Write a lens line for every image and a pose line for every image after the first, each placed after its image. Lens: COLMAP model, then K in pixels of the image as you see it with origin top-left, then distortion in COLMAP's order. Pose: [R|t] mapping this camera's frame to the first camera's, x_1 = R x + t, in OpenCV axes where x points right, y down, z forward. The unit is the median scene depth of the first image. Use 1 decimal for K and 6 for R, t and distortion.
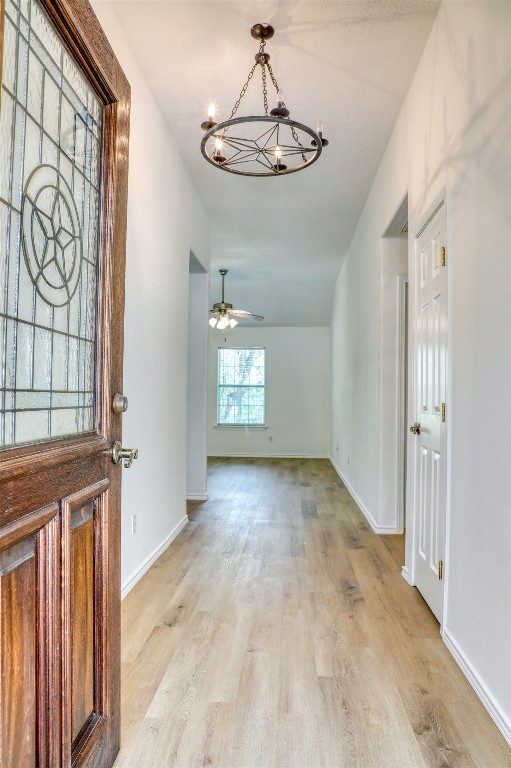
lens RADIAL K [[518.4, 0, 255.5], [0, 518.4, 384.0], [0, 0, 1]] dist [-0.073517, 0.034637]
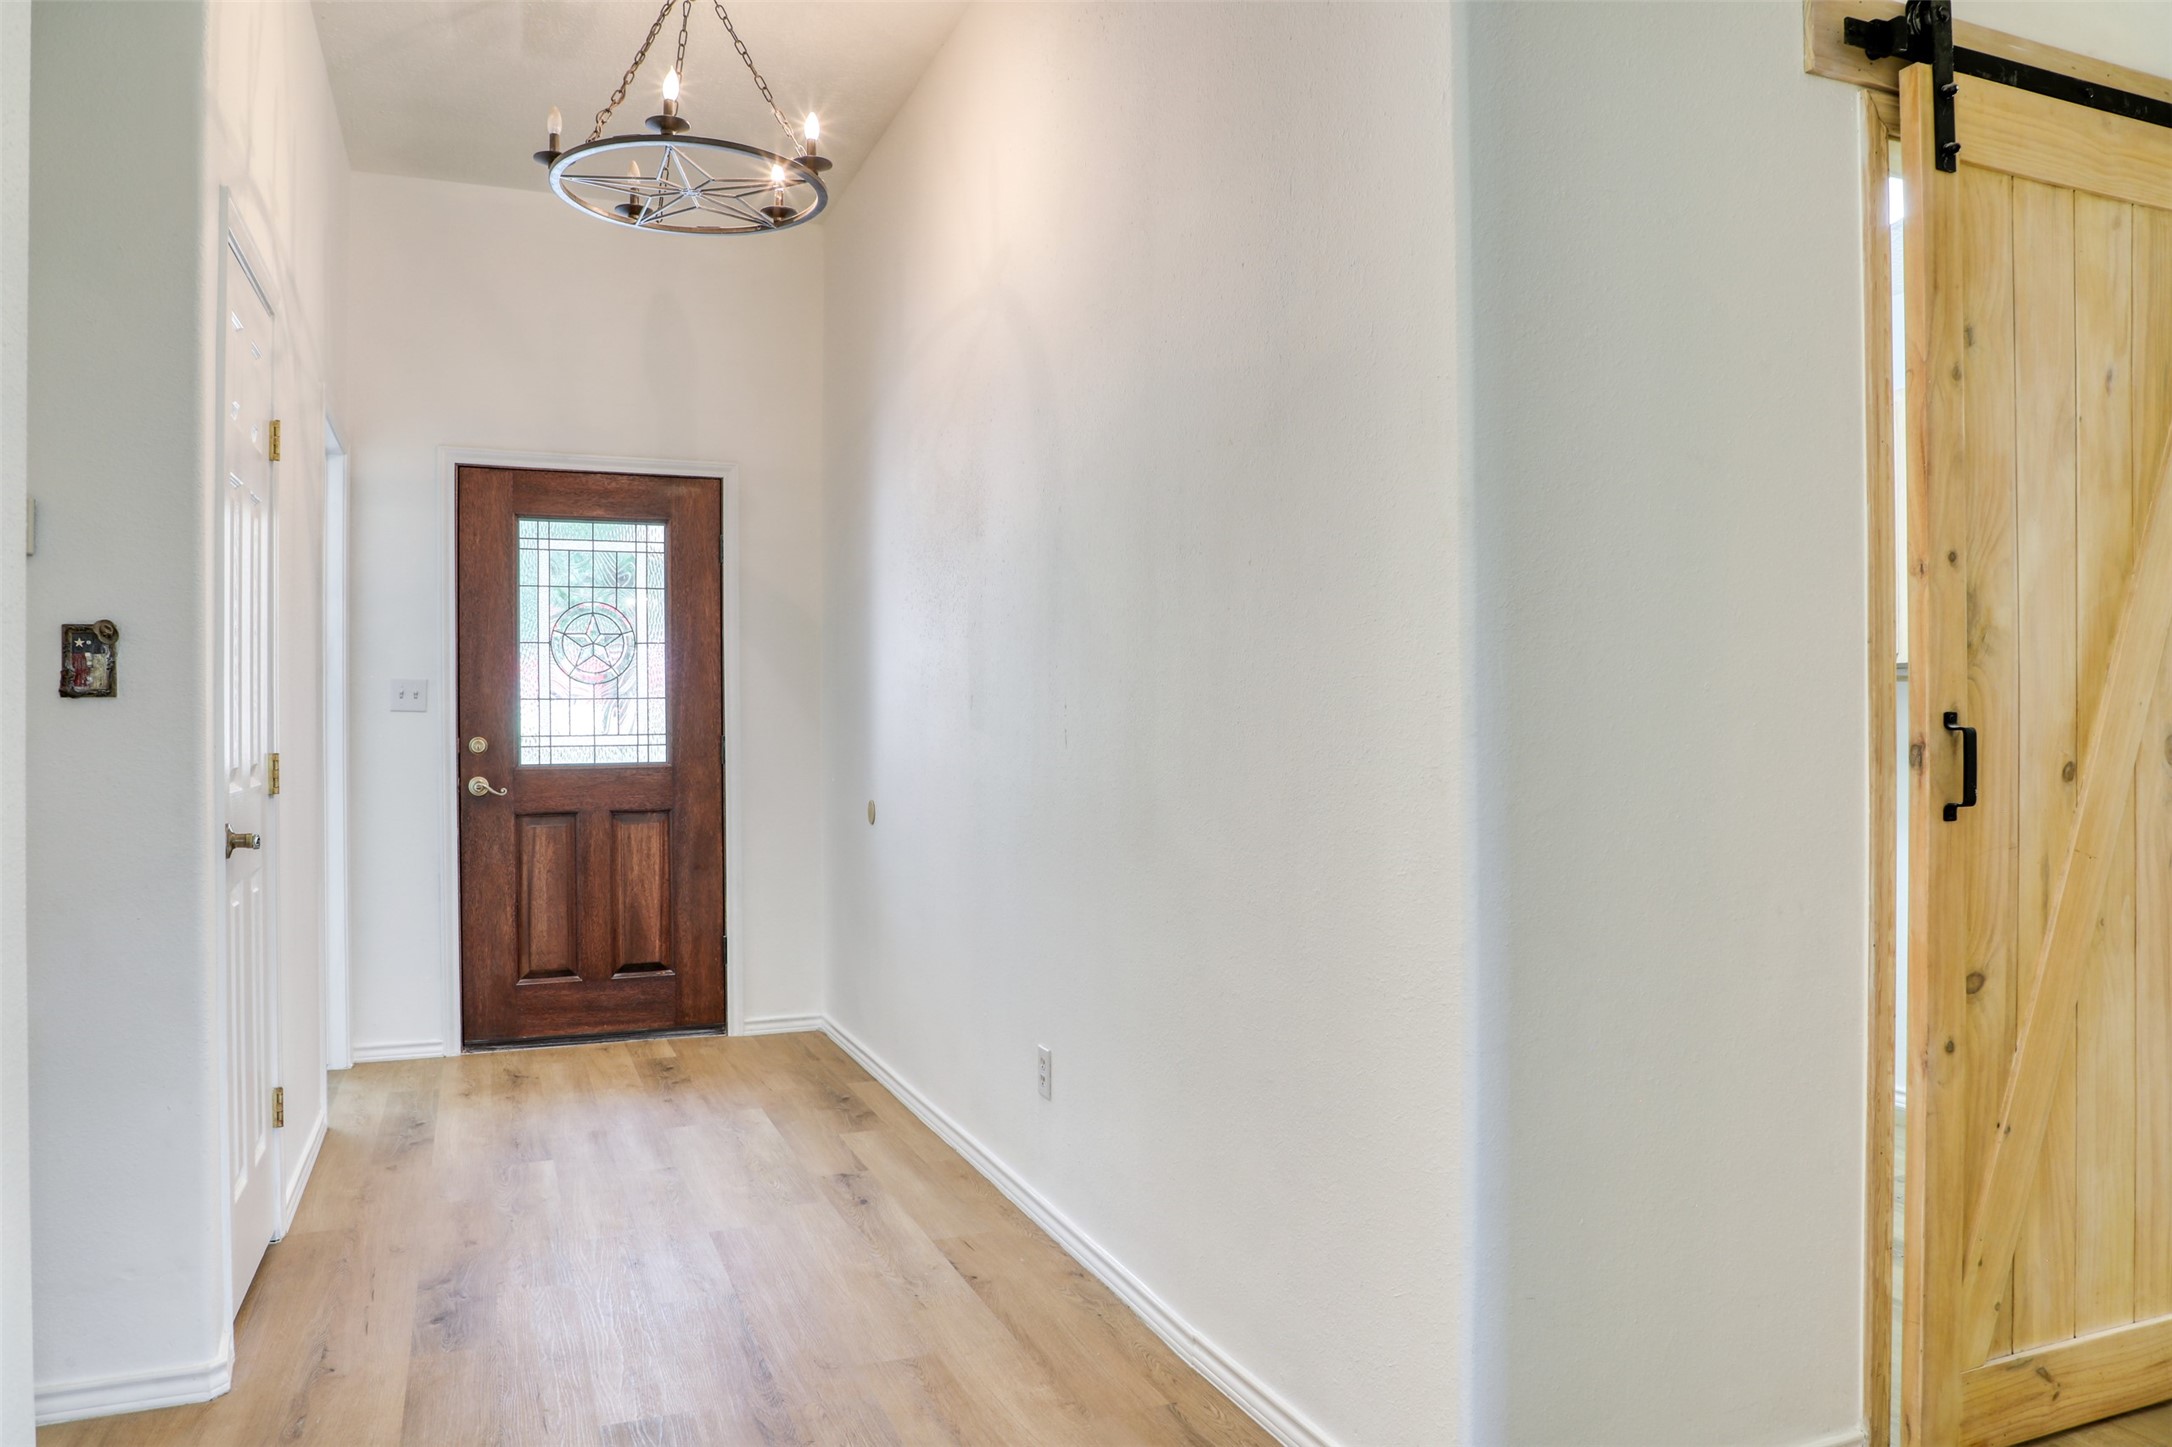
lens RADIAL K [[1466.1, 0, 1082.6], [0, 1466.1, 713.3], [0, 0, 1]] dist [-0.073517, 0.034637]
pose [[-0.897119, -0.010122, -0.441672, 0.278339], [0.005103, 0.999433, -0.033269, 0.047770], [0.441759, -0.032100, -0.896559, 2.464499]]
